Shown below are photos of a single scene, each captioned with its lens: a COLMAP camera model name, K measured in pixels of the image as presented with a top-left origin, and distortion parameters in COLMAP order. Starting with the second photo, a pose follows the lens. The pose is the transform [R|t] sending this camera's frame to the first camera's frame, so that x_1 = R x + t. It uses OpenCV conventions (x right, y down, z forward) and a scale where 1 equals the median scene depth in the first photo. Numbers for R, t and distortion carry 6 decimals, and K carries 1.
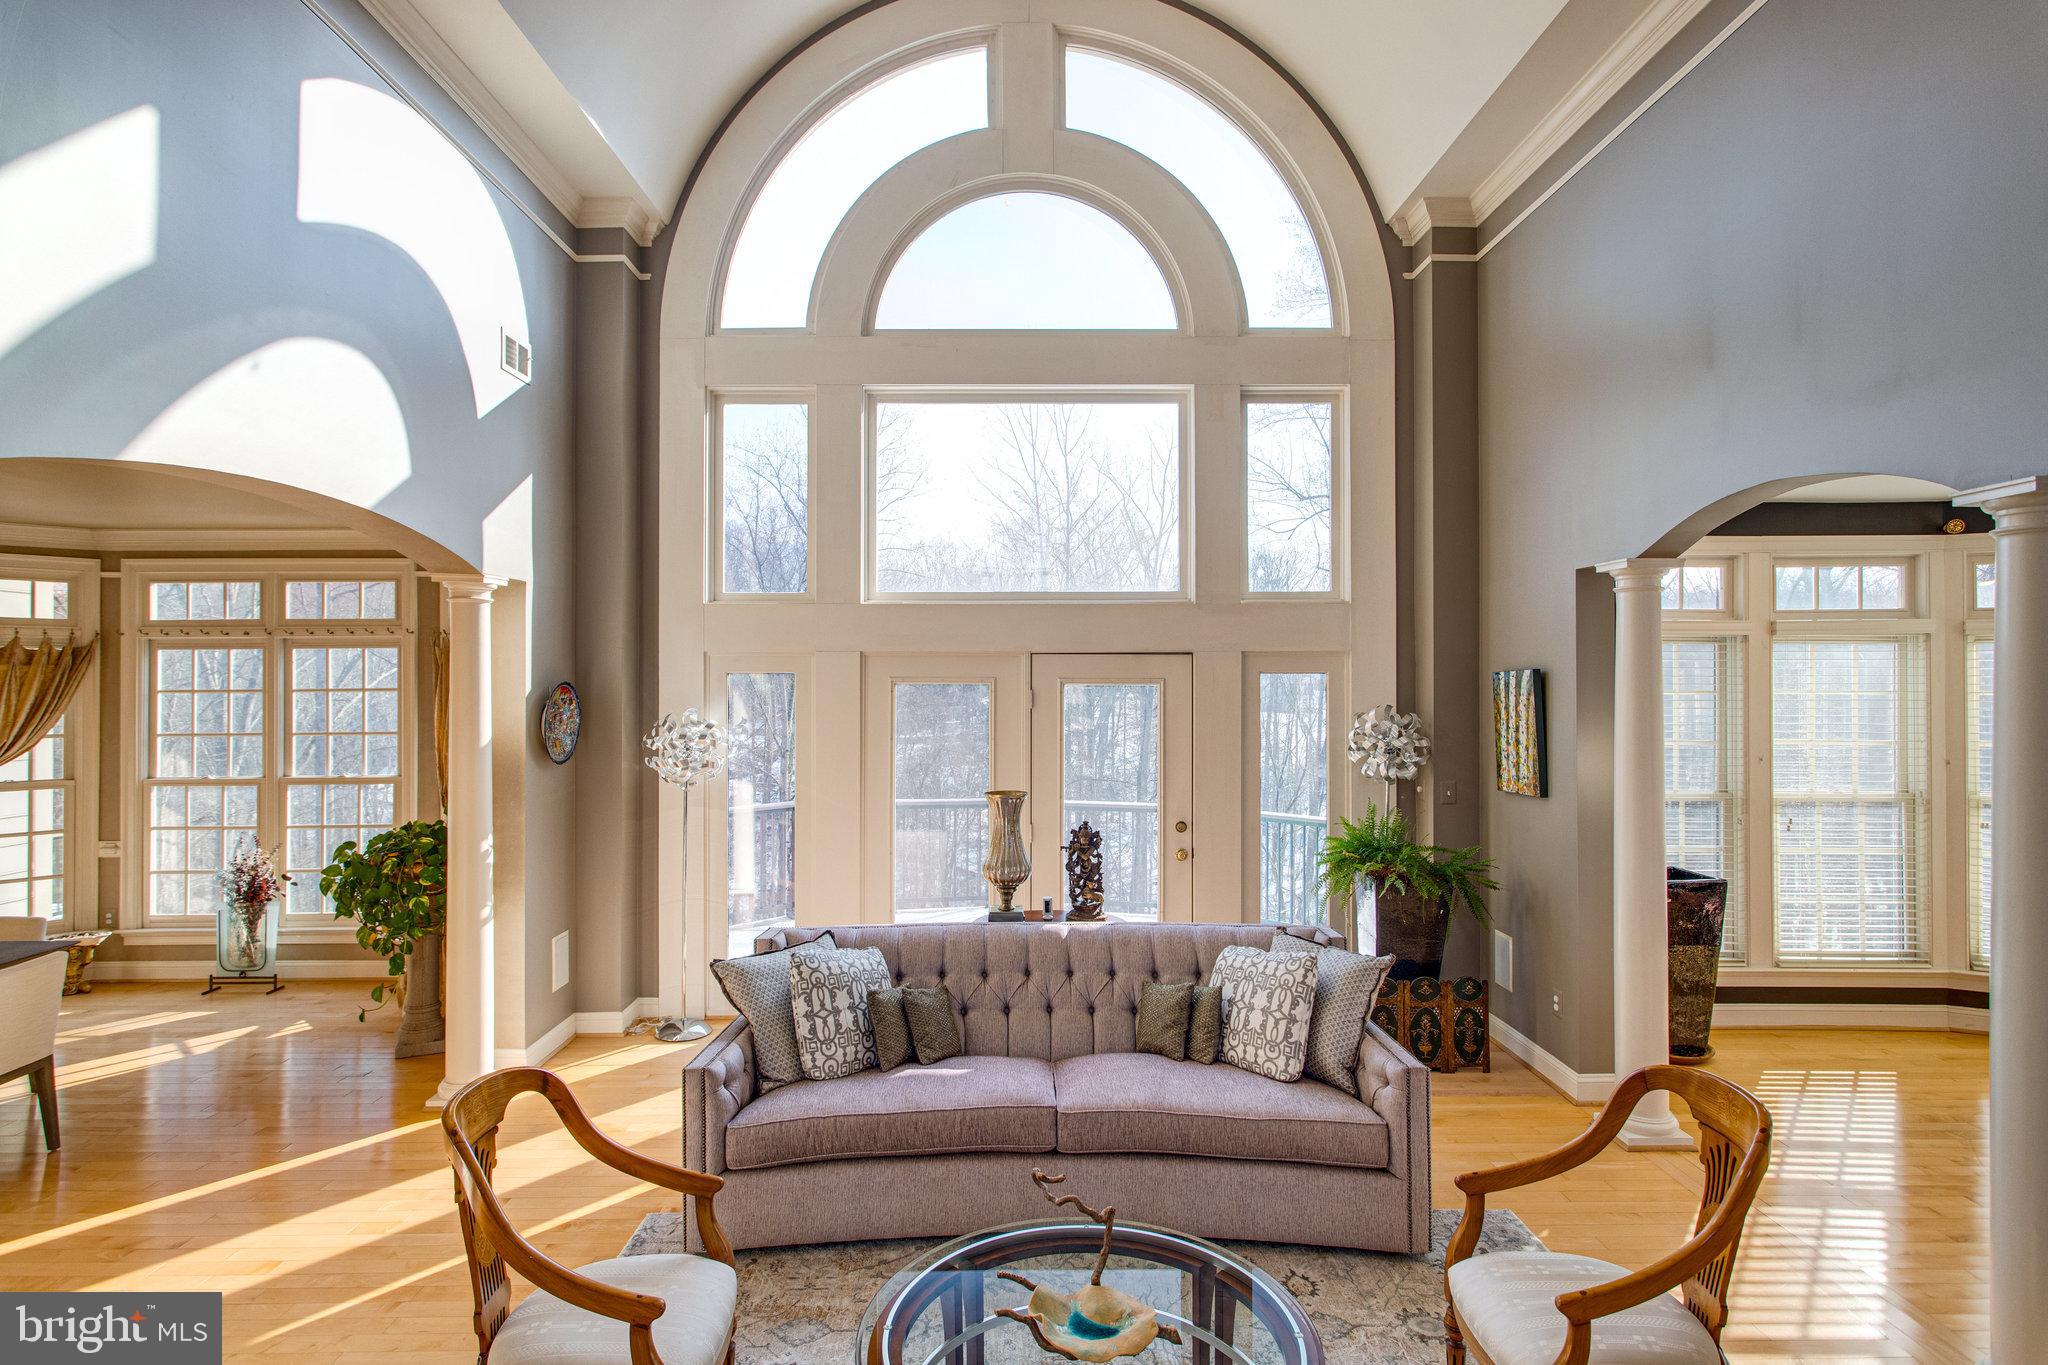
lens RADIAL K [[1082.1, 0, 1023.4], [0, 1082.1, 671.9], [0, 0, 1]] dist [-0.003029, -0.000209]
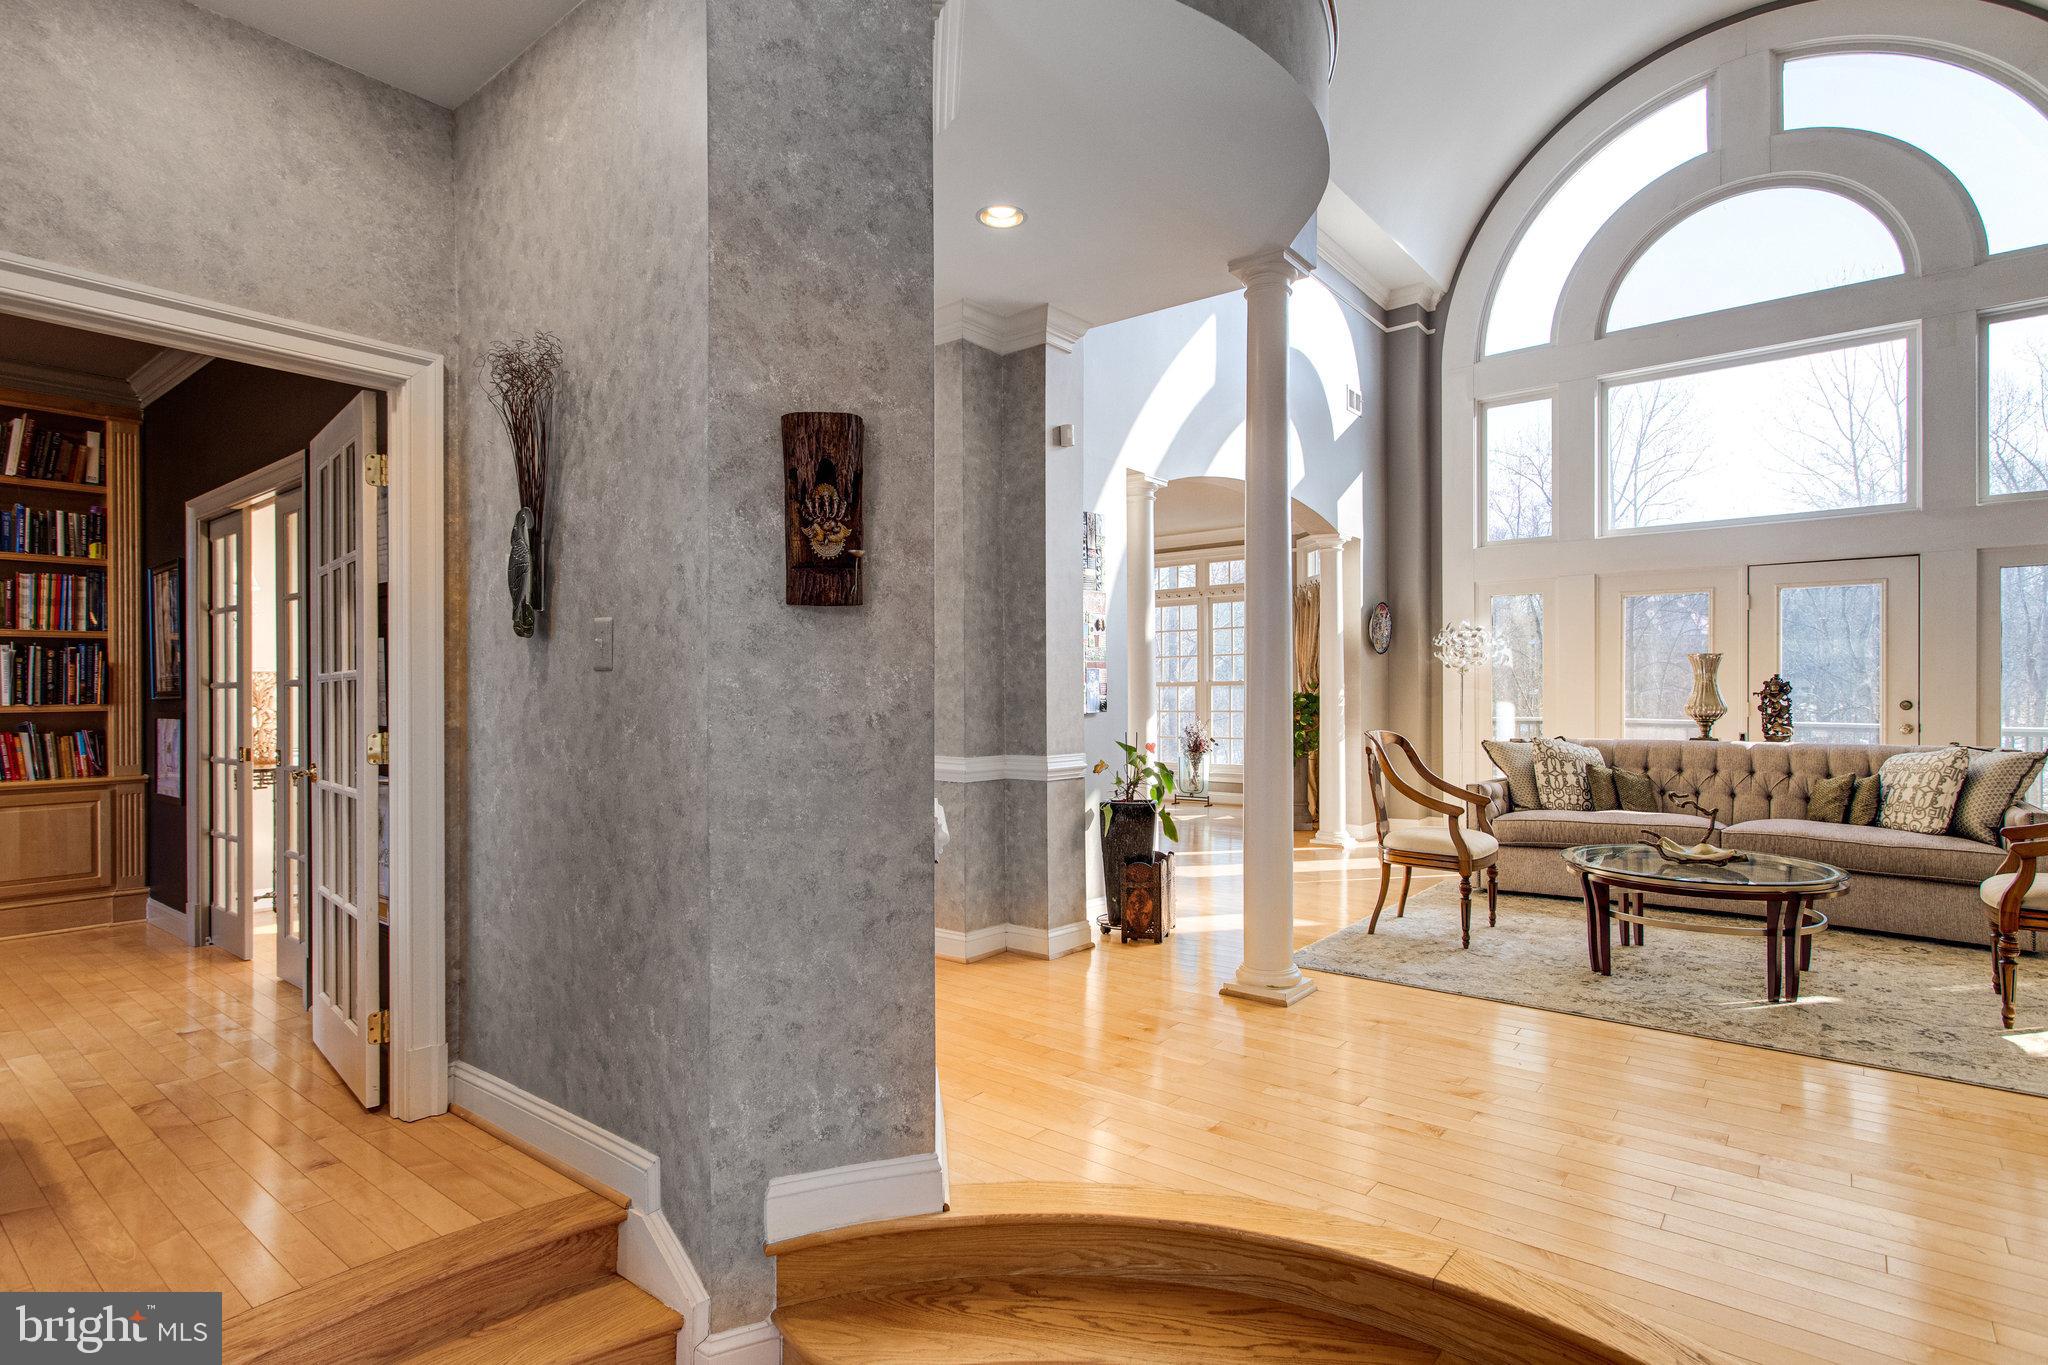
lens RADIAL K [[1017.9, 0, 1048.2], [0, 1017.9, 691.1], [0, 0, 1]] dist [0.003305, 0.001348]
pose [[0.779900, -0.001754, -0.625902, 0.118632], [0.007993, 0.999942, 0.007157, 0.117844], [0.625853, -0.010584, 0.779869, -0.441412]]
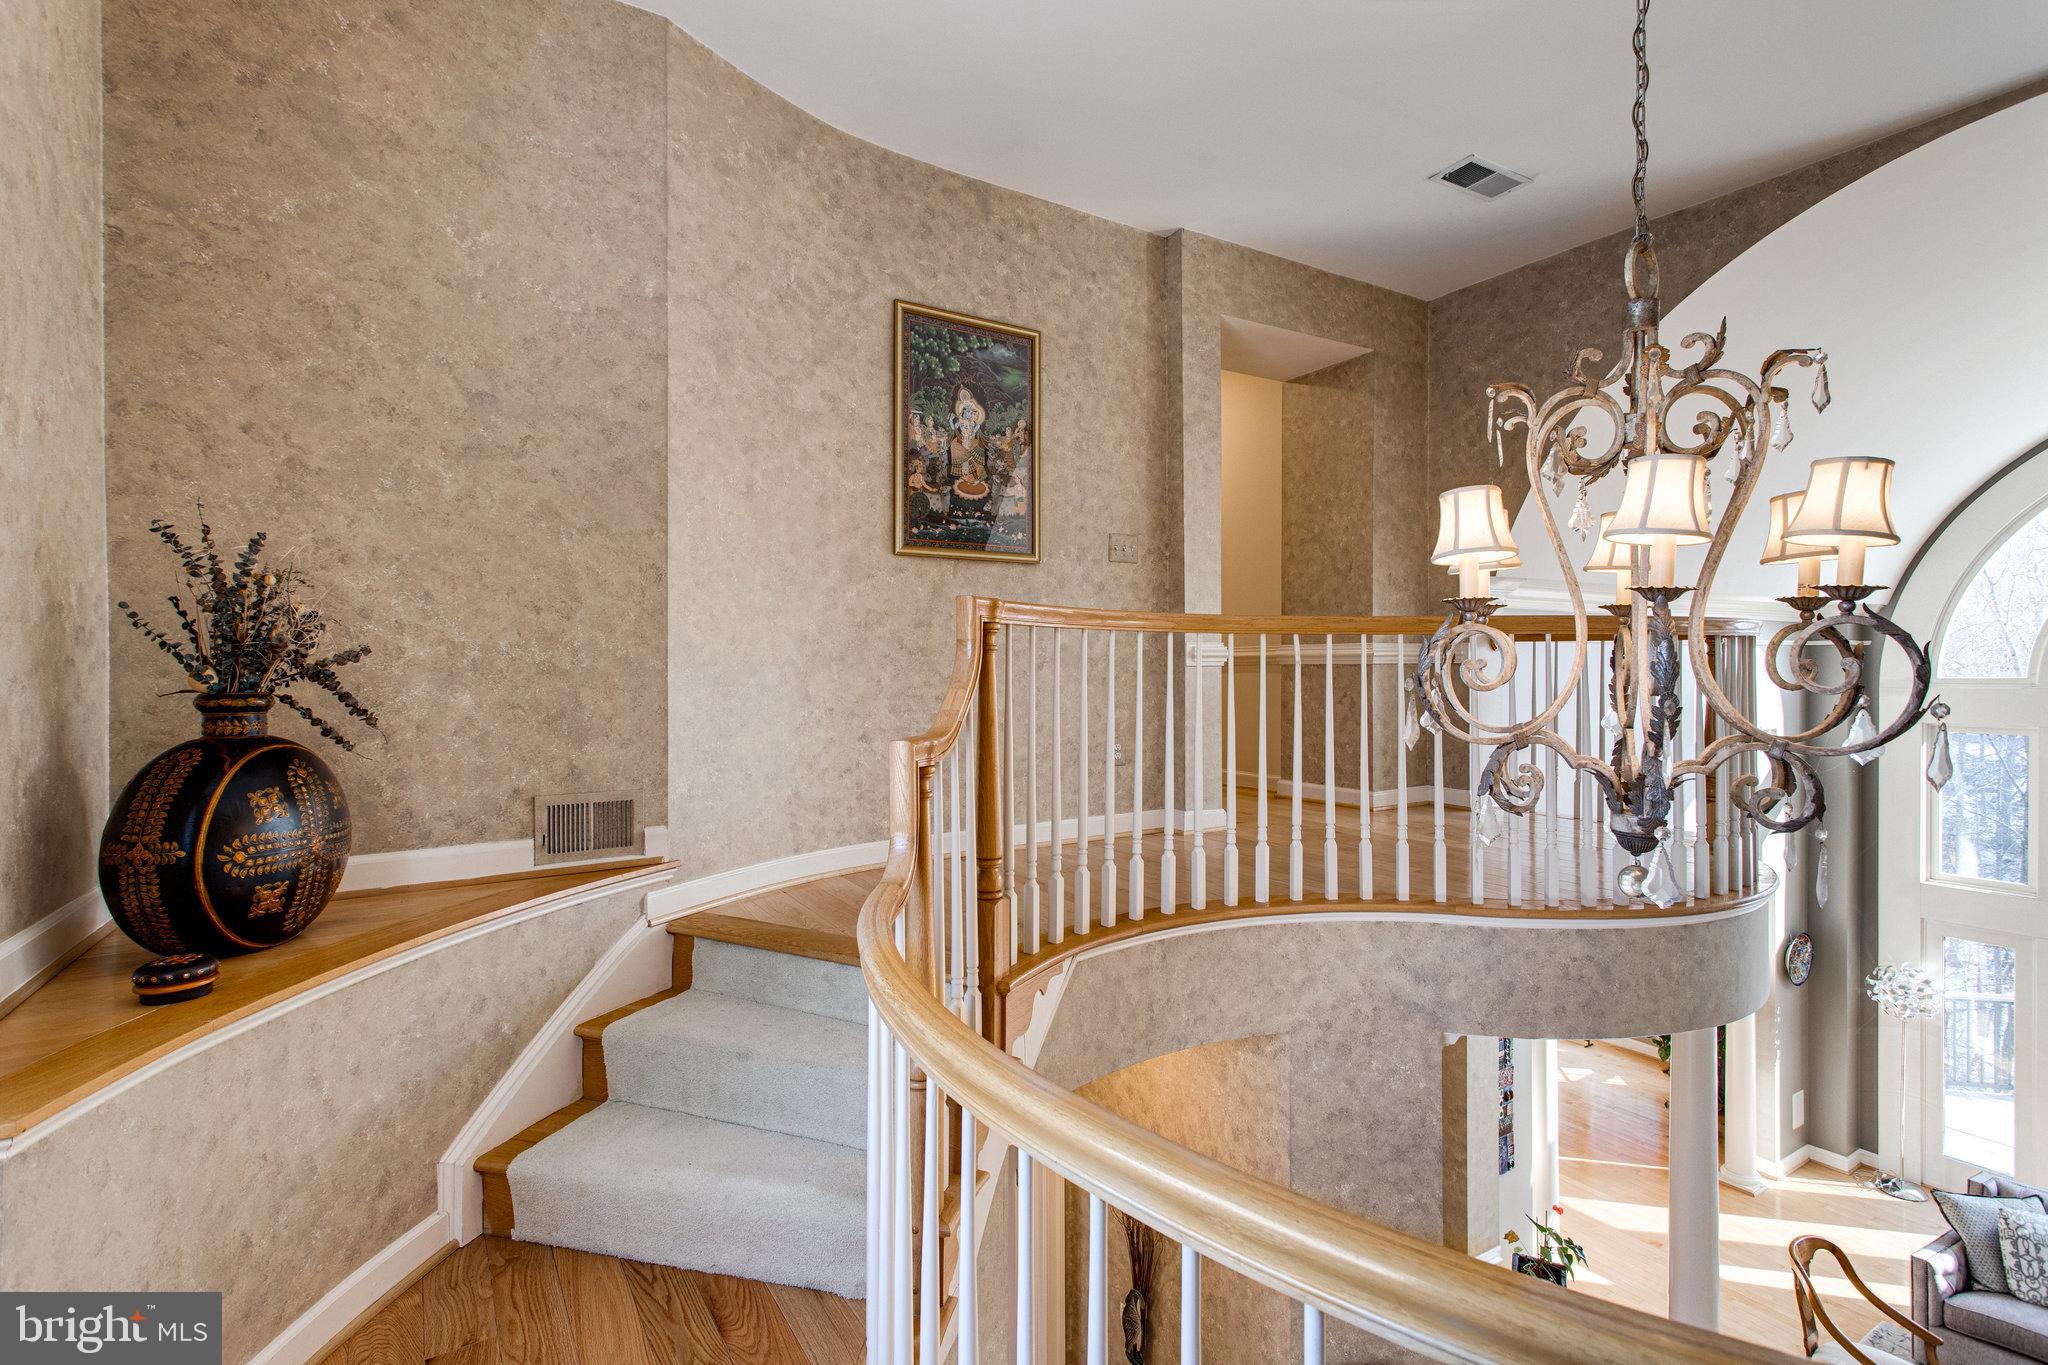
lens RADIAL K [[955.3, 0, 1024.0], [0, 955.3, 682.5], [0, 0, 1]] dist [0.003840, 0.000712]
pose [[0.514914, 0.011421, -0.857166, 0.164683], [0.011277, 0.999734, 0.020095, -0.369527], [0.857168, -0.020013, 0.514649, -0.619394]]
